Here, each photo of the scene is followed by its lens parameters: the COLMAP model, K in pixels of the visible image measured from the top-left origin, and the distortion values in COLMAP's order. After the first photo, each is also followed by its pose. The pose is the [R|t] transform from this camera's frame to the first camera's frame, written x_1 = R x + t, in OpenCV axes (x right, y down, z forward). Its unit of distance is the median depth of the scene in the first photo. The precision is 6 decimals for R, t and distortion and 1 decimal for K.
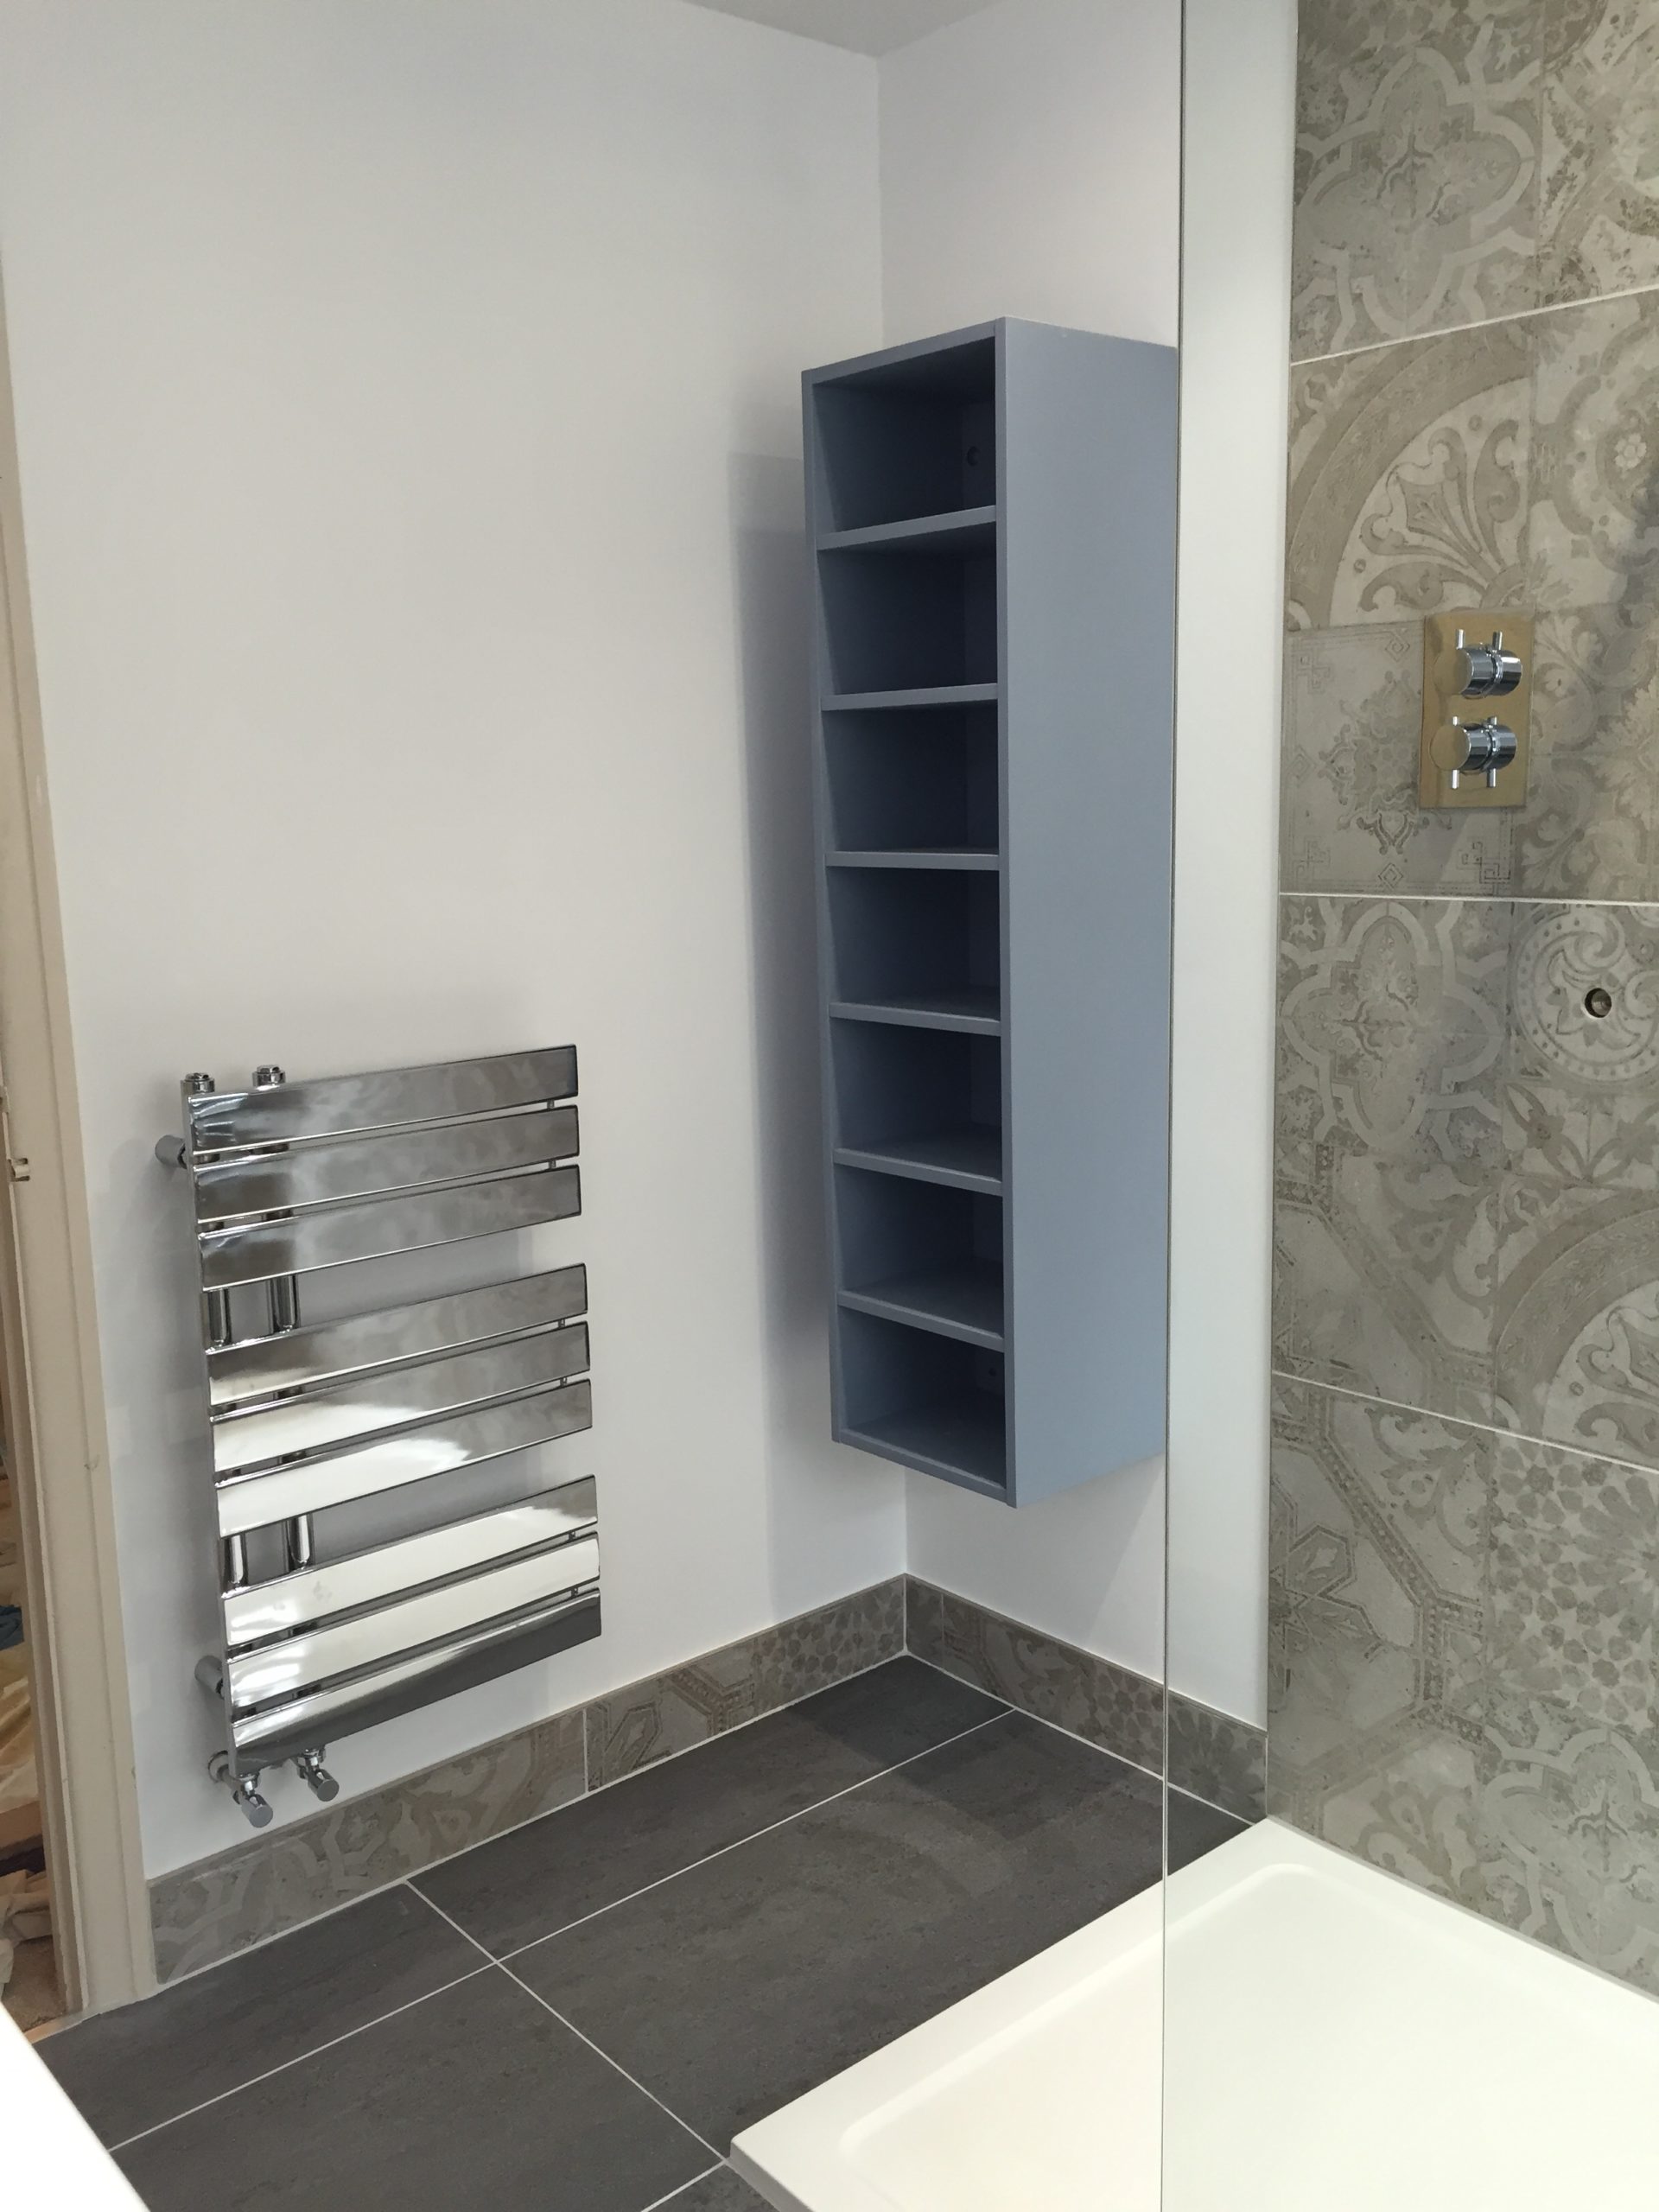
lens RADIAL K [[1876.6, 0, 829.5], [0, 1876.6, 1106.0], [0, 0, 1]] dist [0.079402, -0.154238]
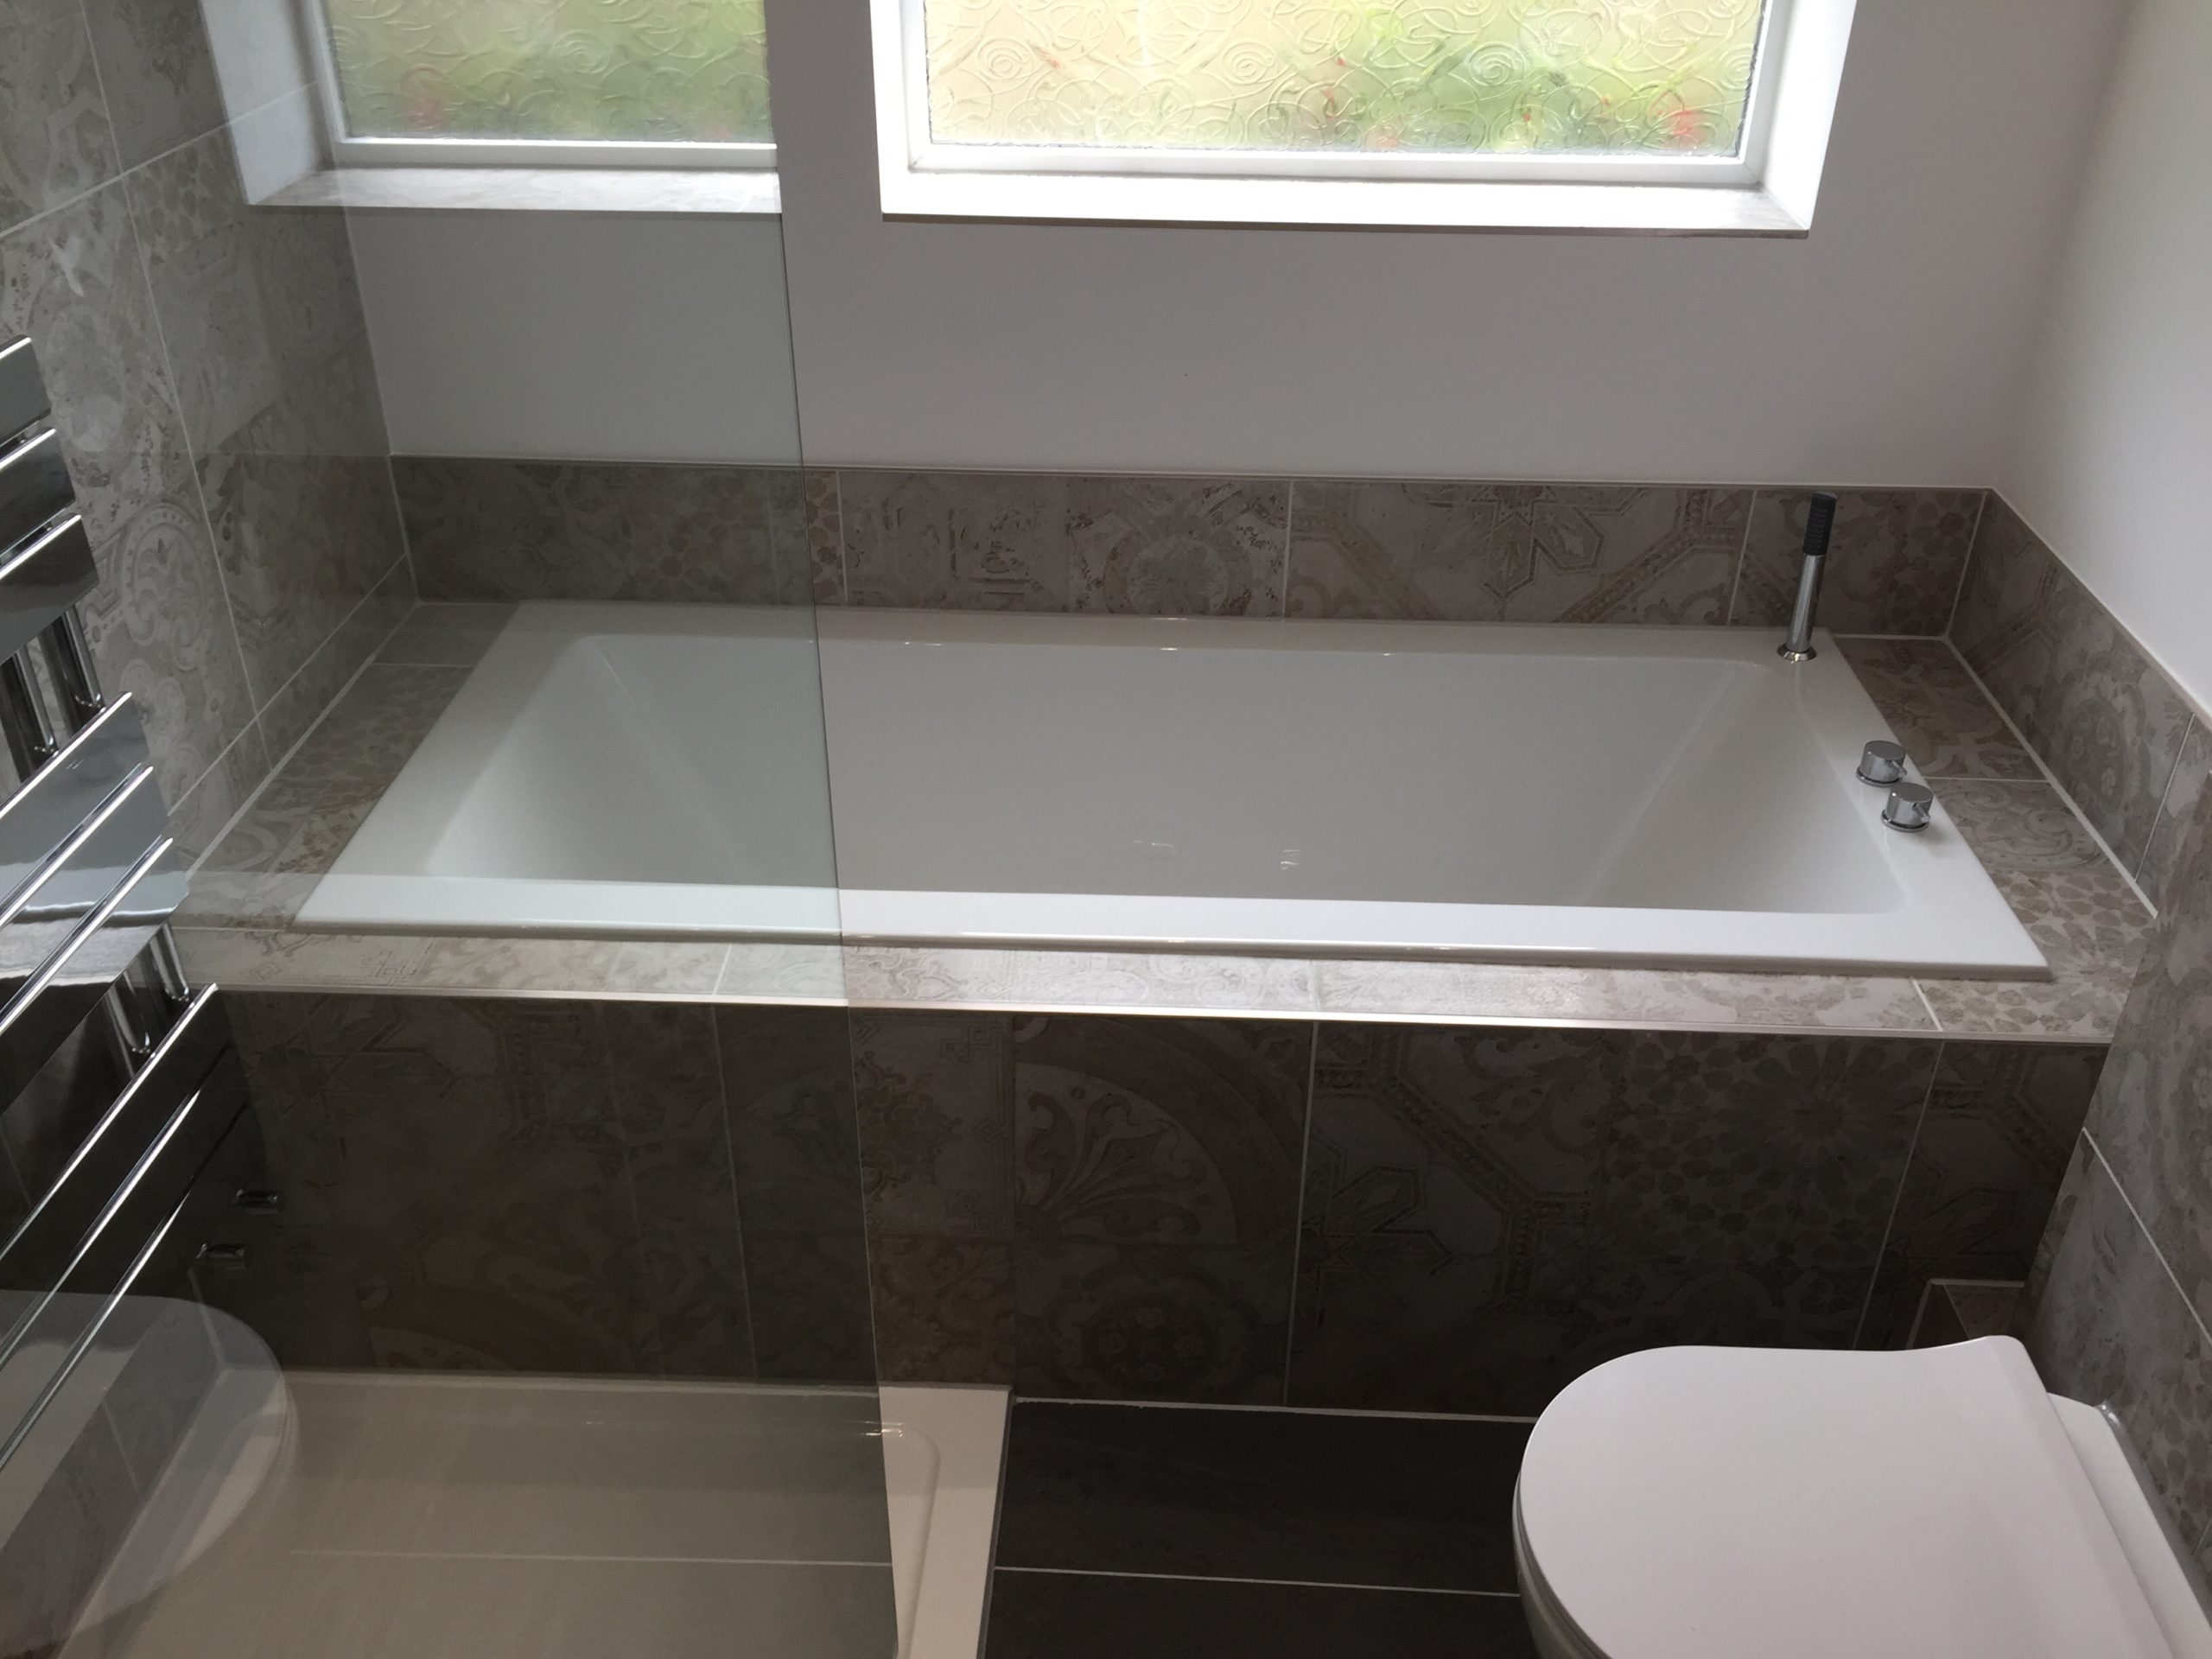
lens RADIAL K [[1876.6, 0, 1106.0], [0, 1876.6, 829.5], [0, 0, 1]] dist [0.079402, -0.154238]
pose [[0.690048, -0.355592, 0.630387, -0.311370], [0.099883, 0.909438, 0.403665, -0.274846], [-0.716838, -0.215584, 0.663074, 0.629446]]
